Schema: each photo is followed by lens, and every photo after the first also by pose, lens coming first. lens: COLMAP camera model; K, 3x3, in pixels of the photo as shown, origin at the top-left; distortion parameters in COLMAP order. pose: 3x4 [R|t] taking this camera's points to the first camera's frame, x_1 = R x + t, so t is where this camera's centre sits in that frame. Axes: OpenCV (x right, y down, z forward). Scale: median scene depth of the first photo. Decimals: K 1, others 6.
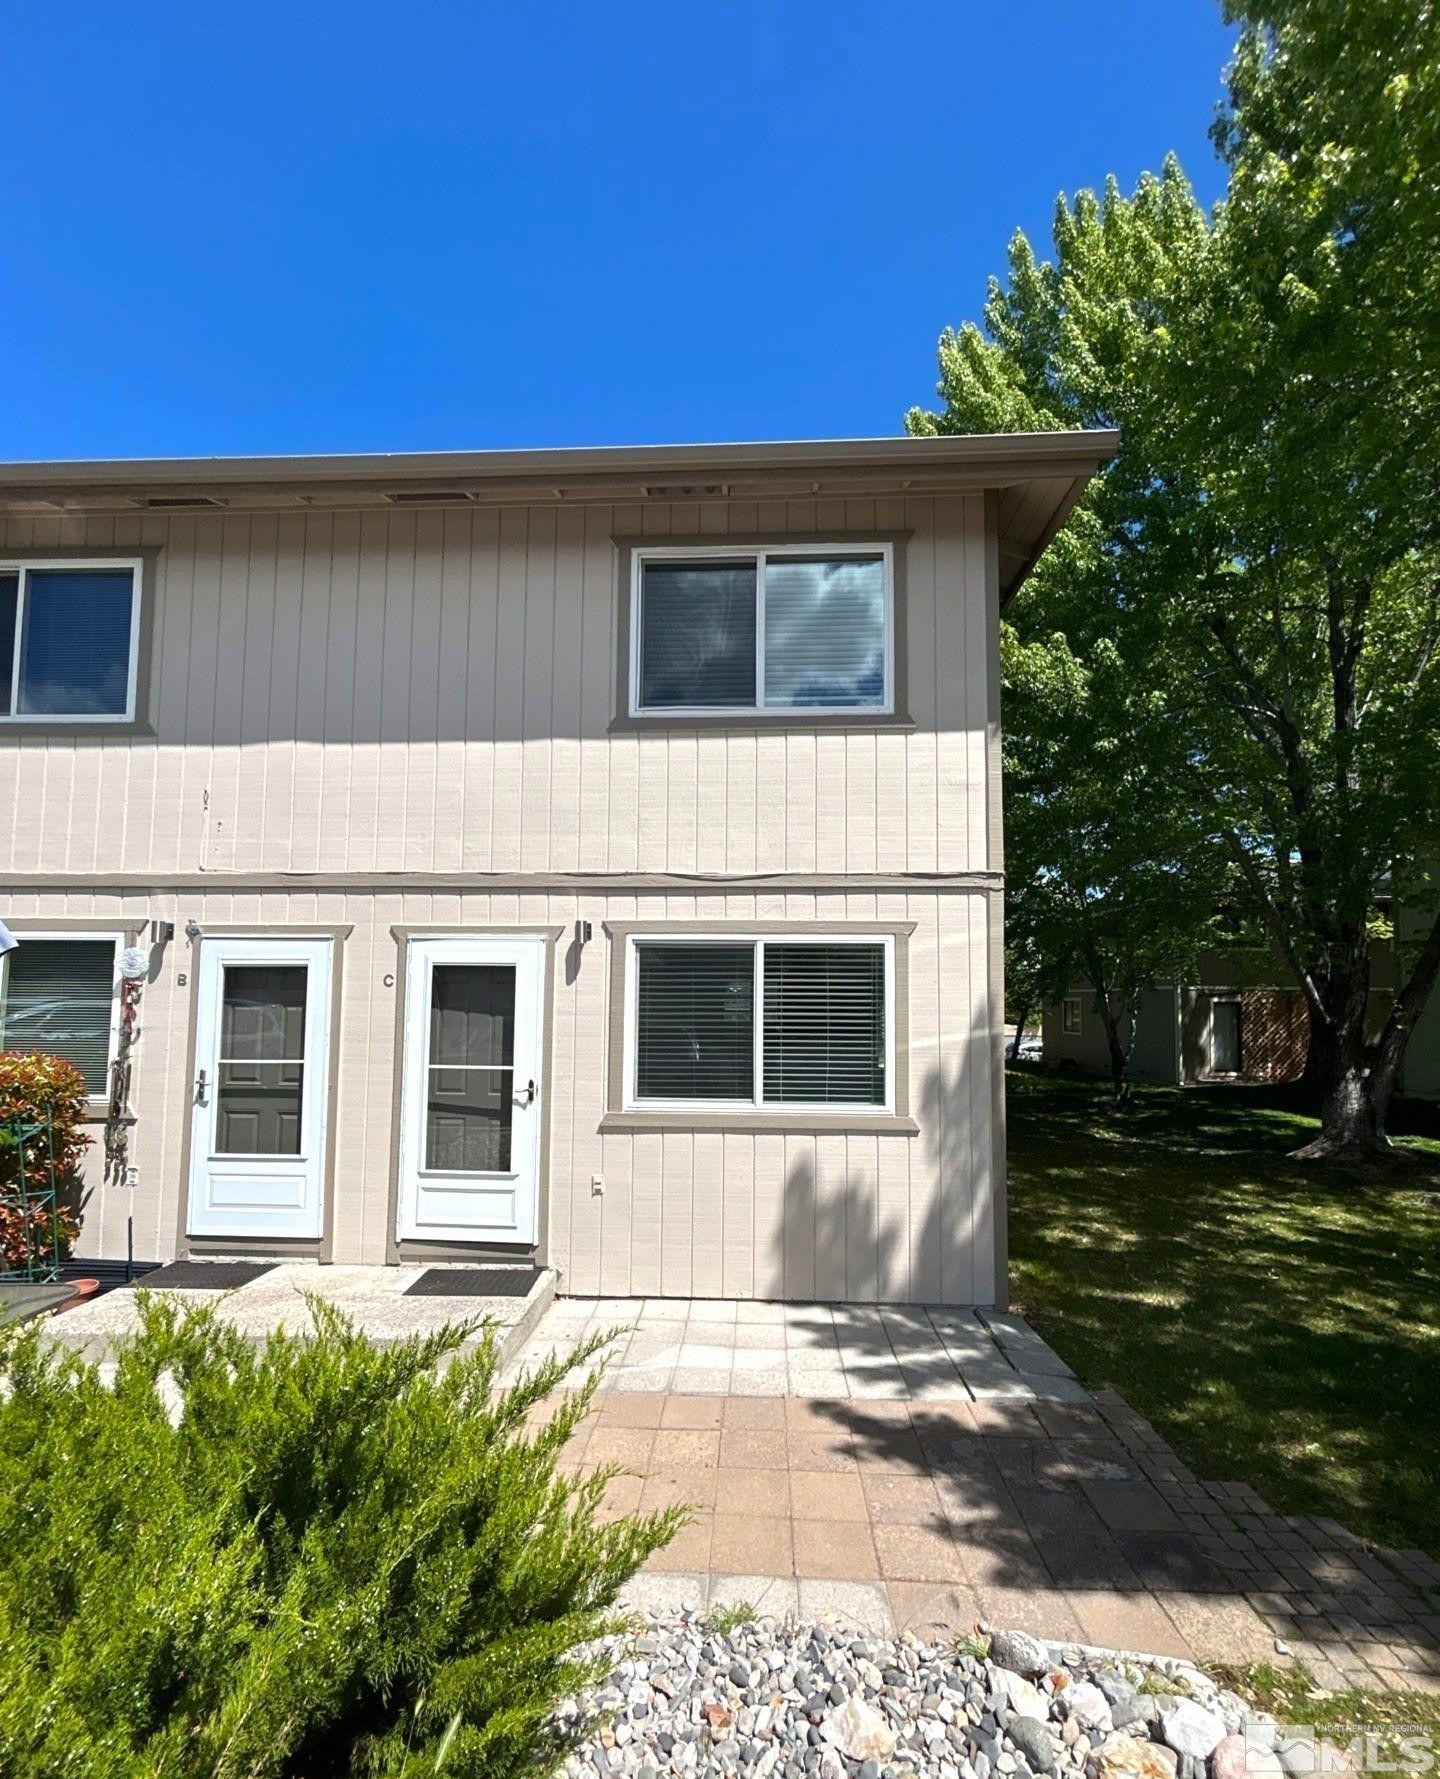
lens RADIAL K [[771.0, 0, 715.1], [0, 771.0, 955.9], [0, 0, 1]] dist [0.000435, 0.000767]
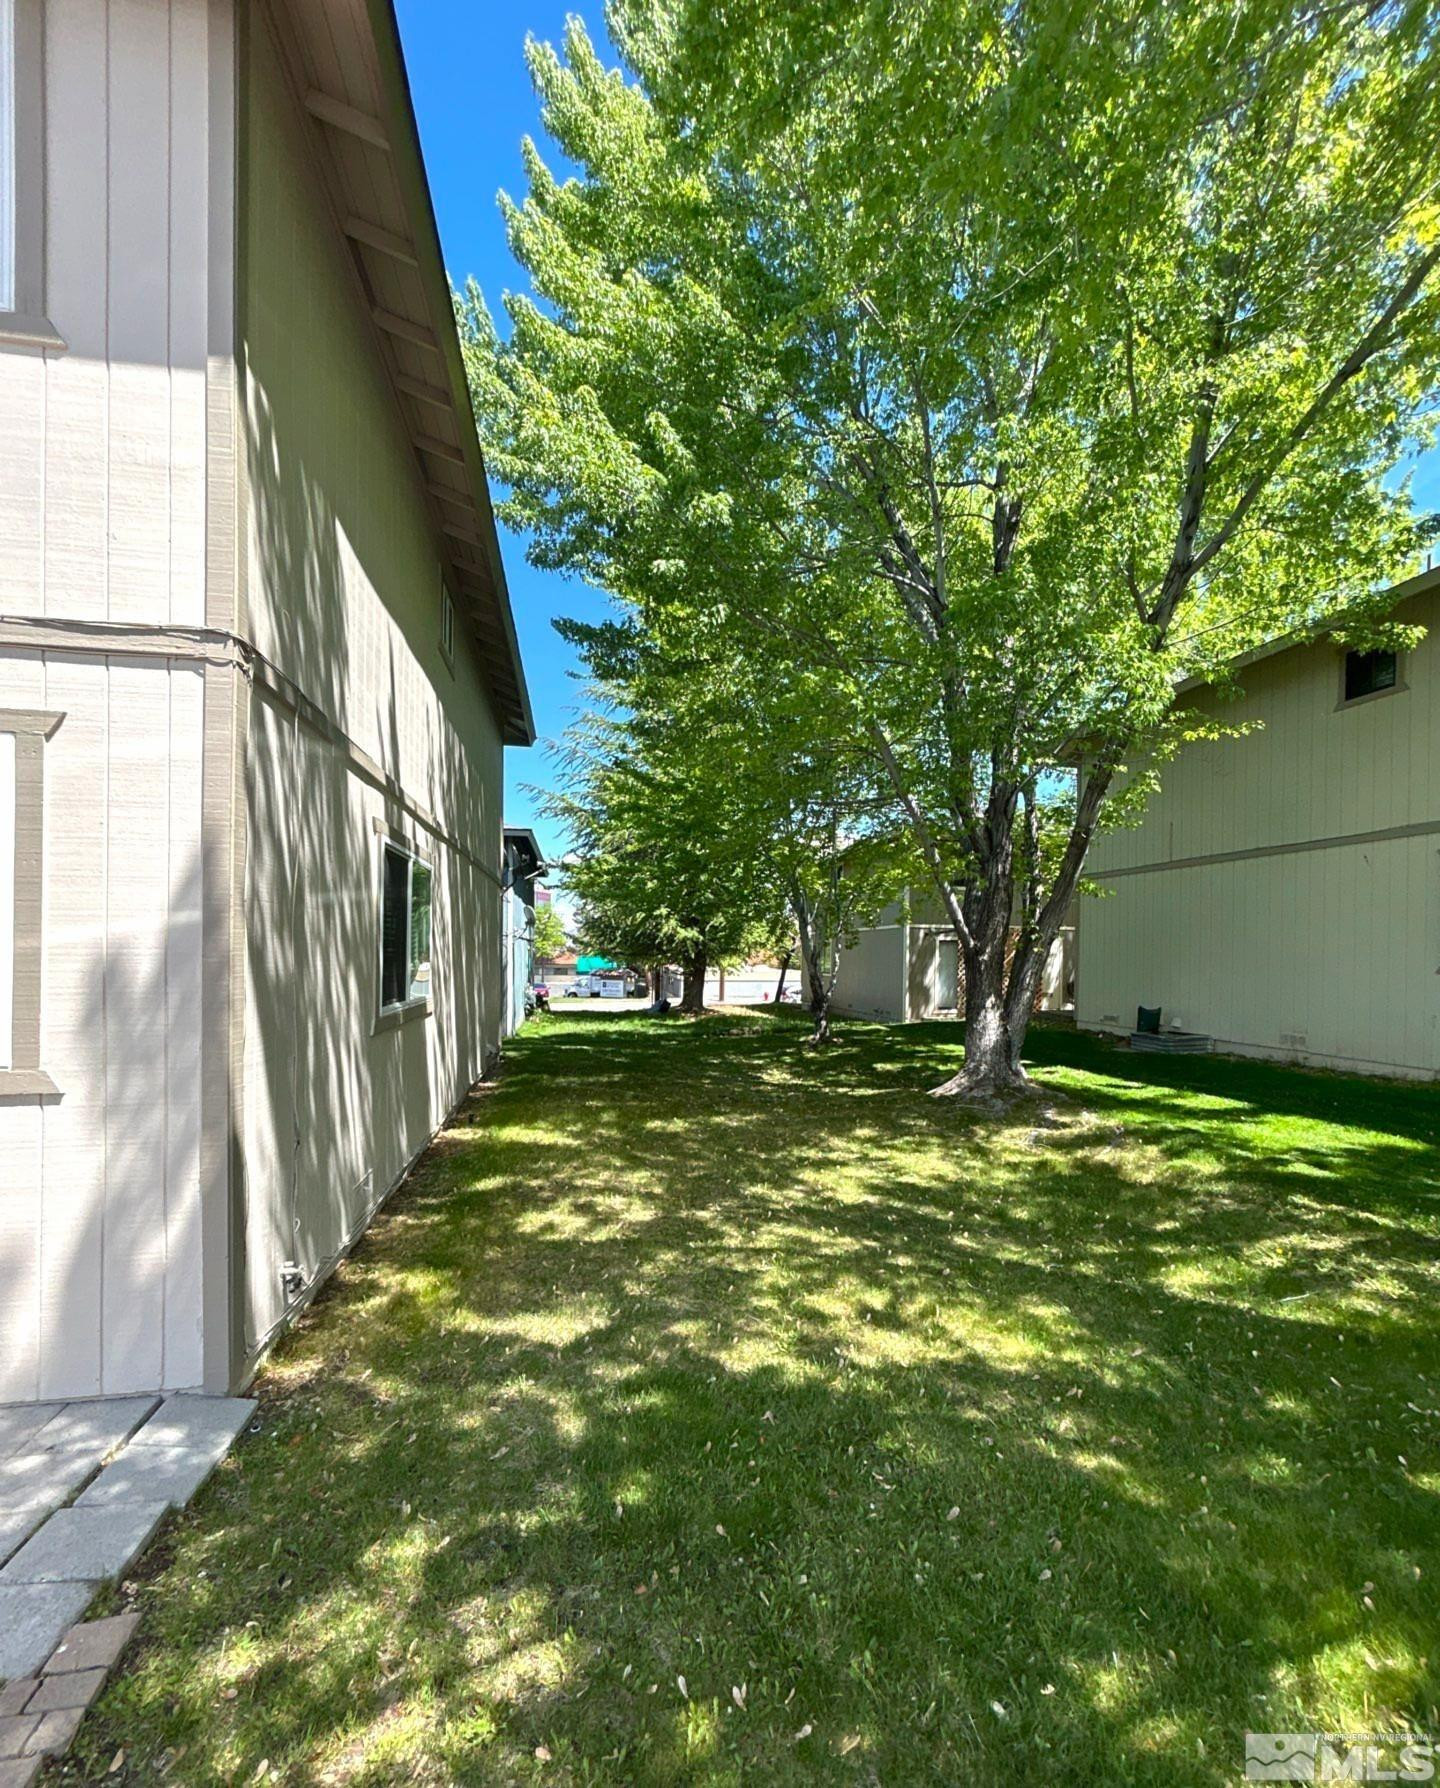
lens RADIAL K [[770.3, 0, 717.8], [0, 770.3, 955.2], [0, 0, 1]] dist [0.001084, 0.000323]
pose [[0.975136, -0.002779, 0.221590, 0.530433], [-0.010953, 0.998095, 0.060713, 0.078961], [-0.221336, -0.061631, 0.973248, 0.323941]]
